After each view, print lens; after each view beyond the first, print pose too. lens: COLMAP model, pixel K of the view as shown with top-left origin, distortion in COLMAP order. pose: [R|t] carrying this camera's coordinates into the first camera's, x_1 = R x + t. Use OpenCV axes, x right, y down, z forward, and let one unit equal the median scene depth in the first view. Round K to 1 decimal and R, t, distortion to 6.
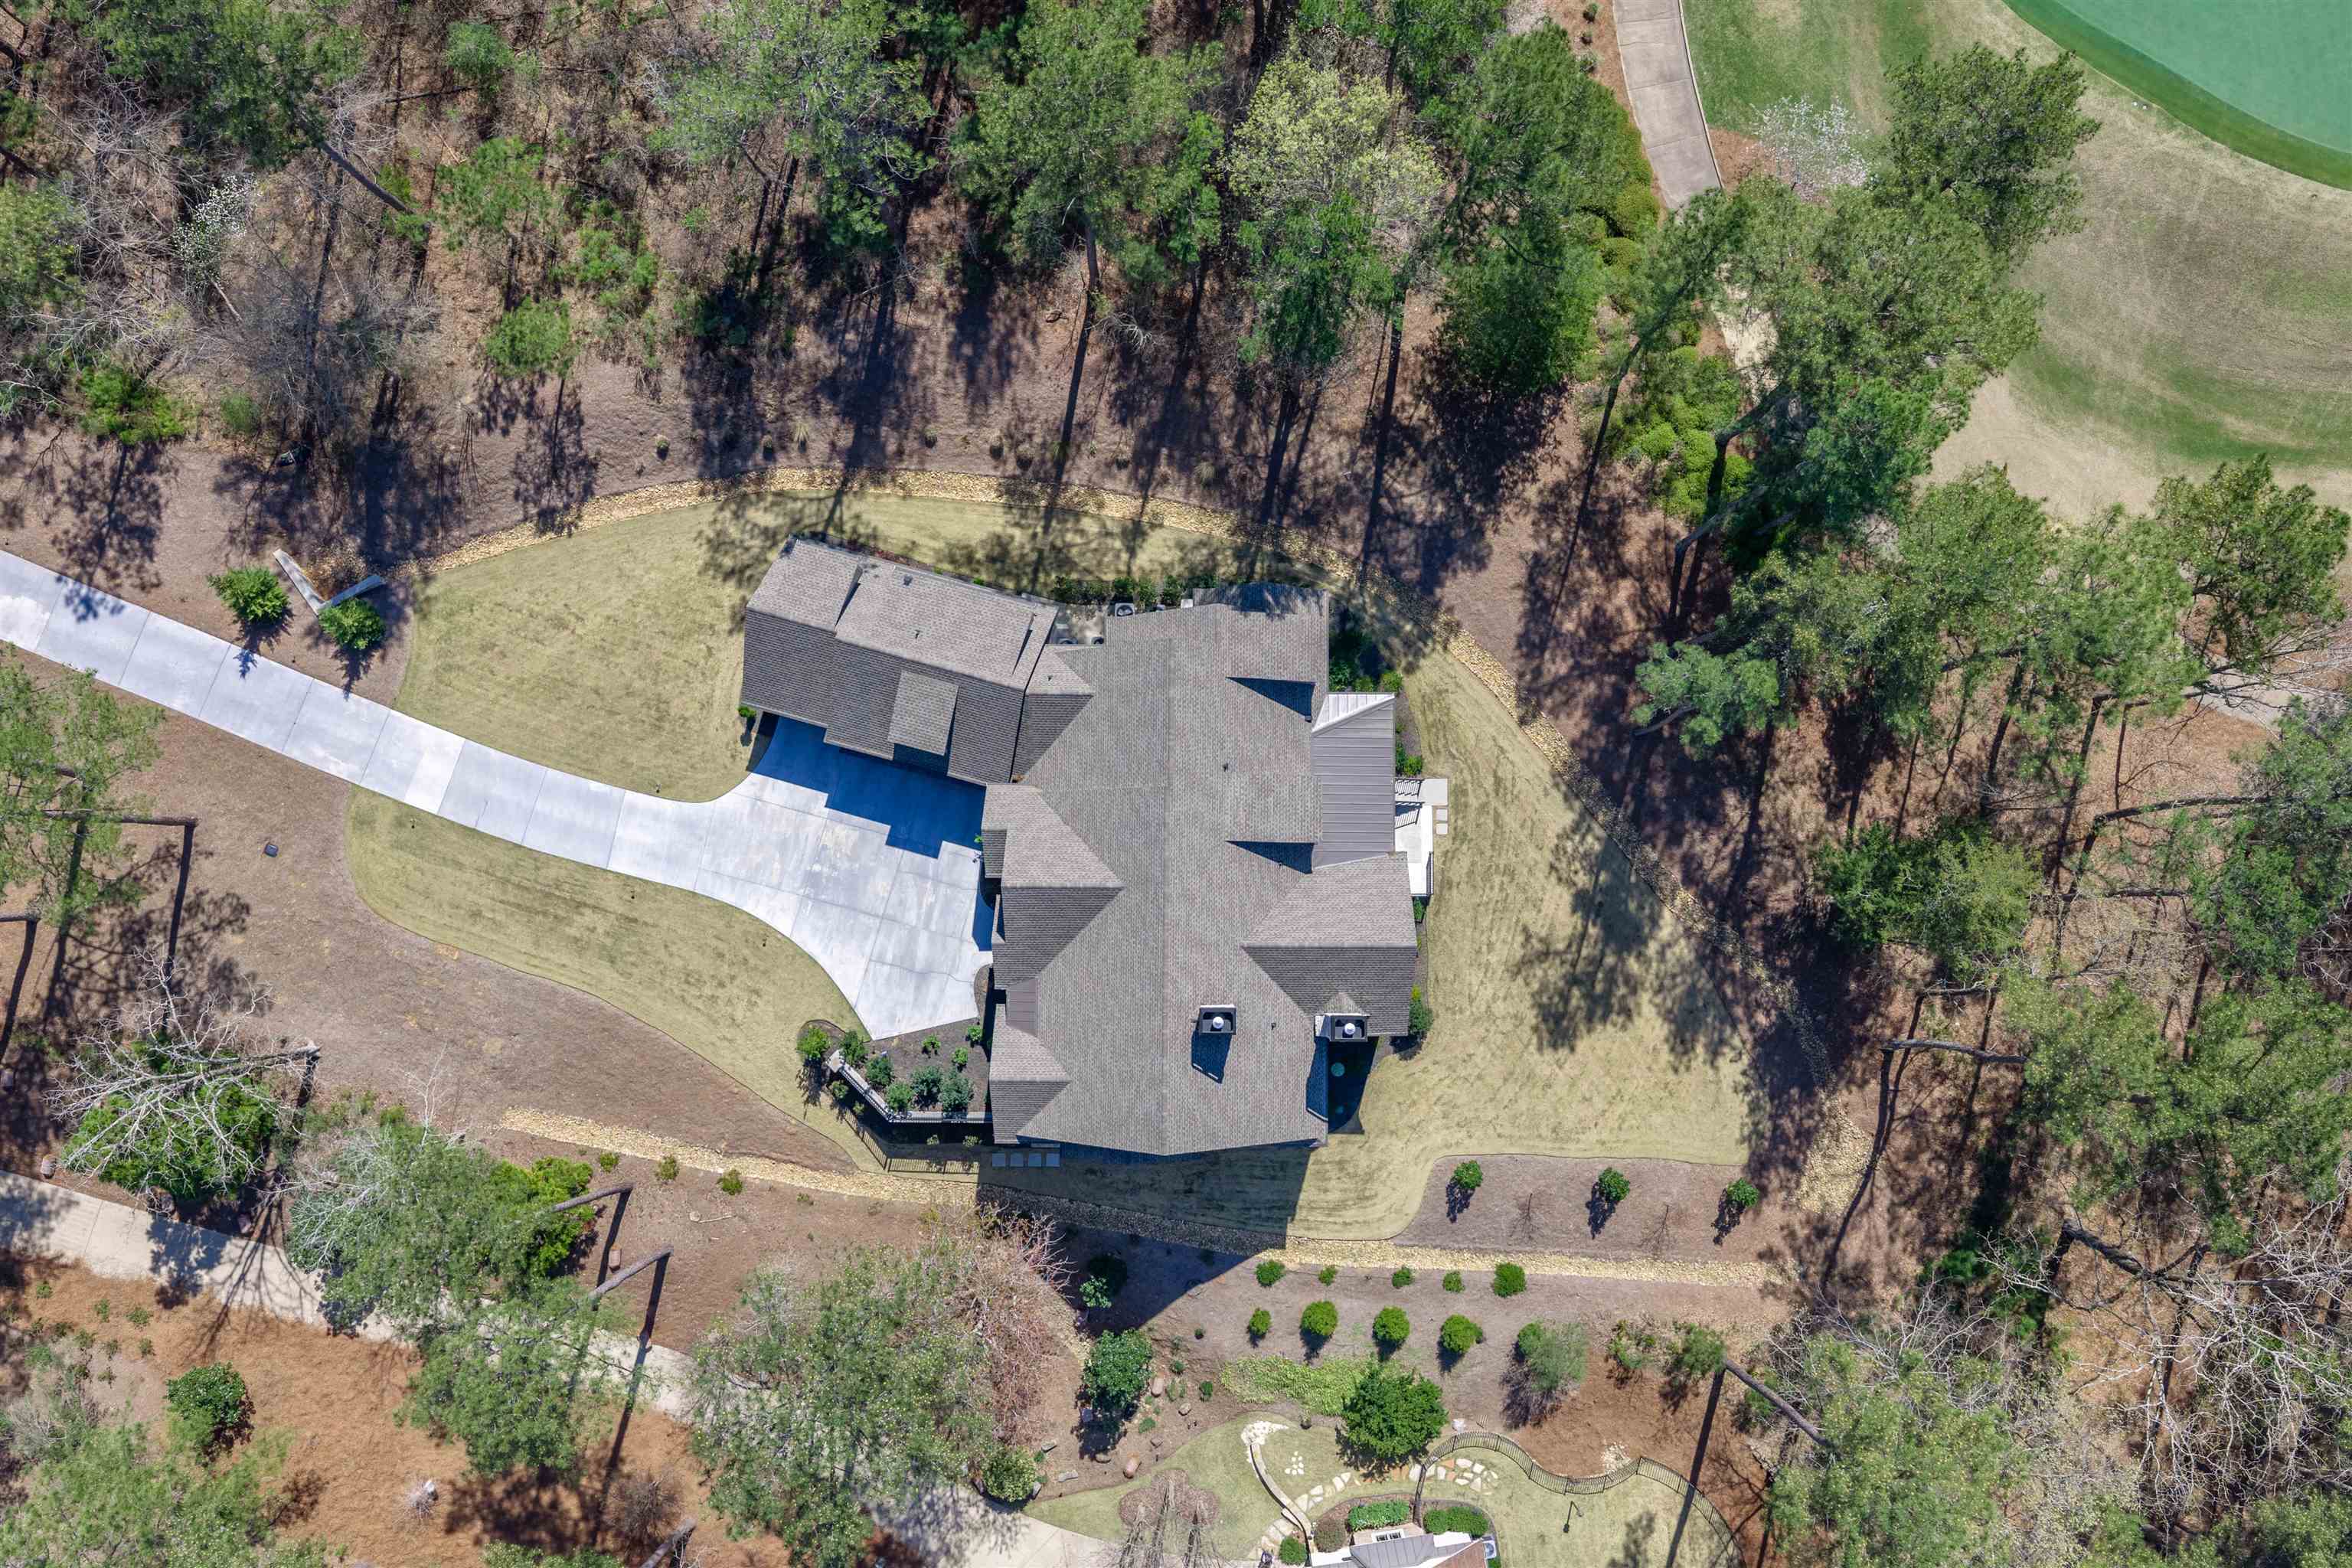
lens RADIAL K [[1950.7, 0, 1168.6], [0, 1950.7, 783.4], [0, 0, 1]] dist [-0.002325, -0.011741]
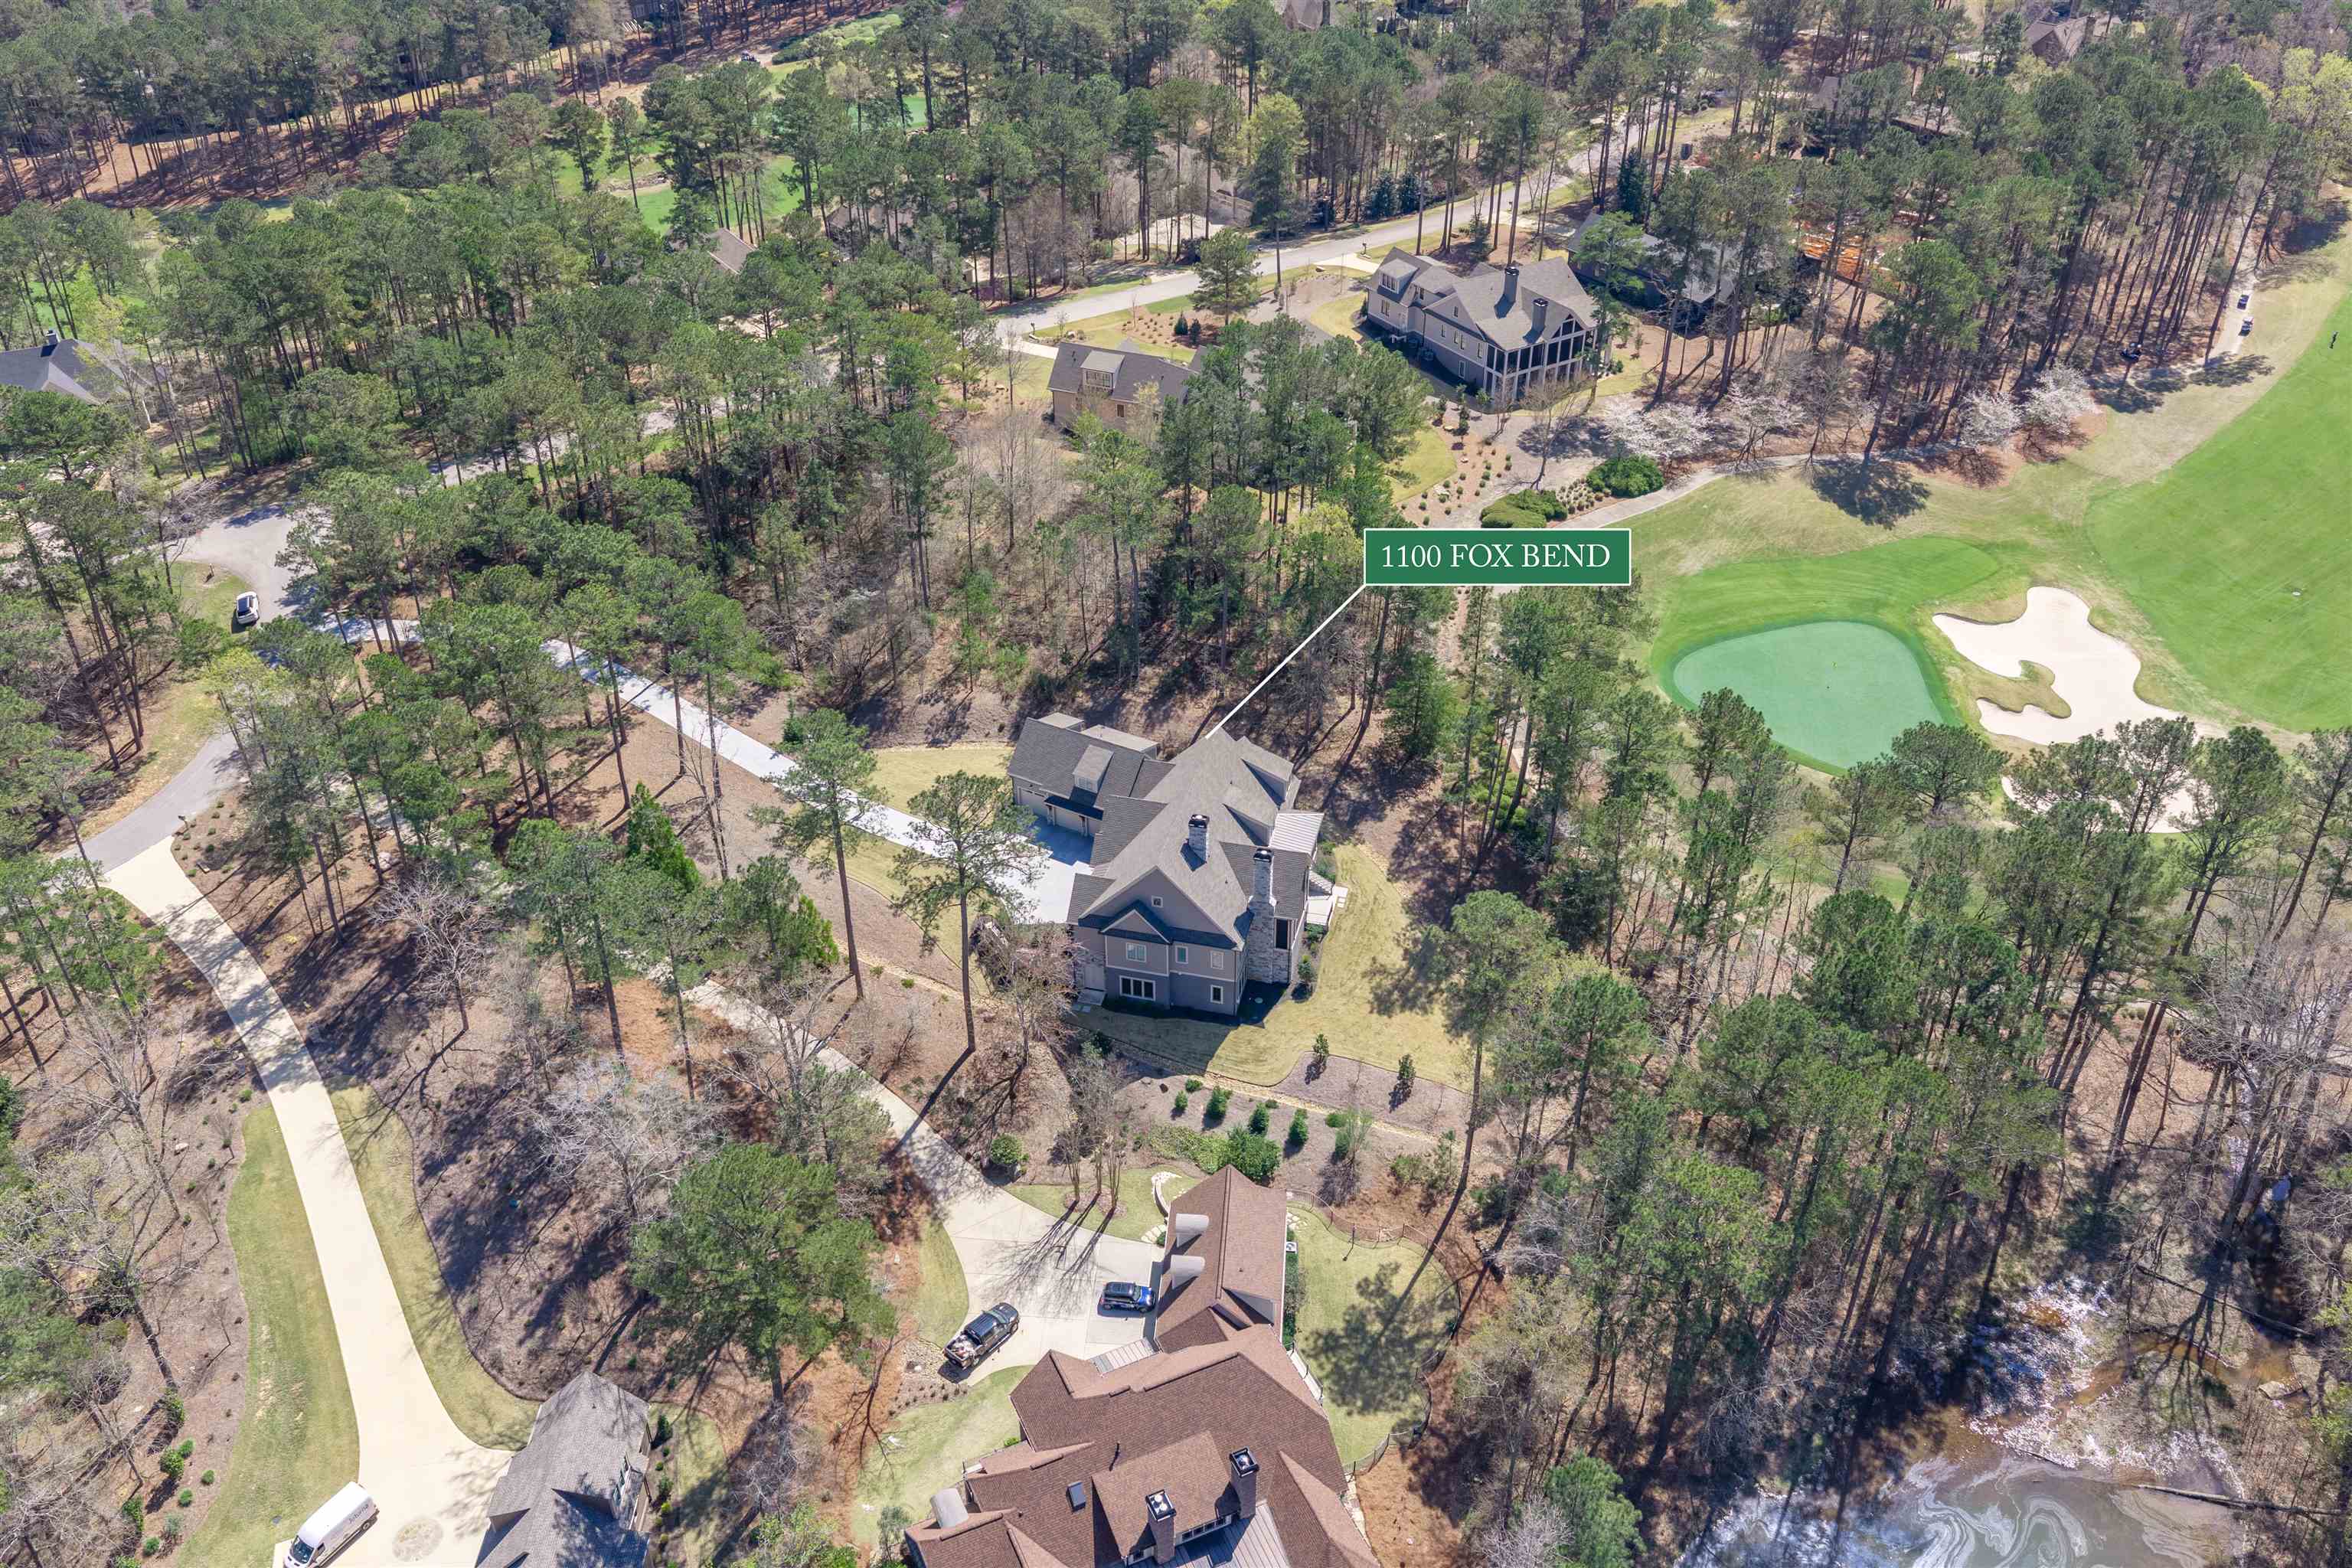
lens RADIAL K [[1950.7, 0, 1177.6], [0, 1950.7, 773.3], [0, 0, 1]] dist [-0.002325, -0.011741]
pose [[0.972124, 0.144216, -0.184869, 0.314694], [-0.234460, 0.591748, -0.771273, 1.407655], [-0.001834, 0.793118, 0.609066, -0.229169]]
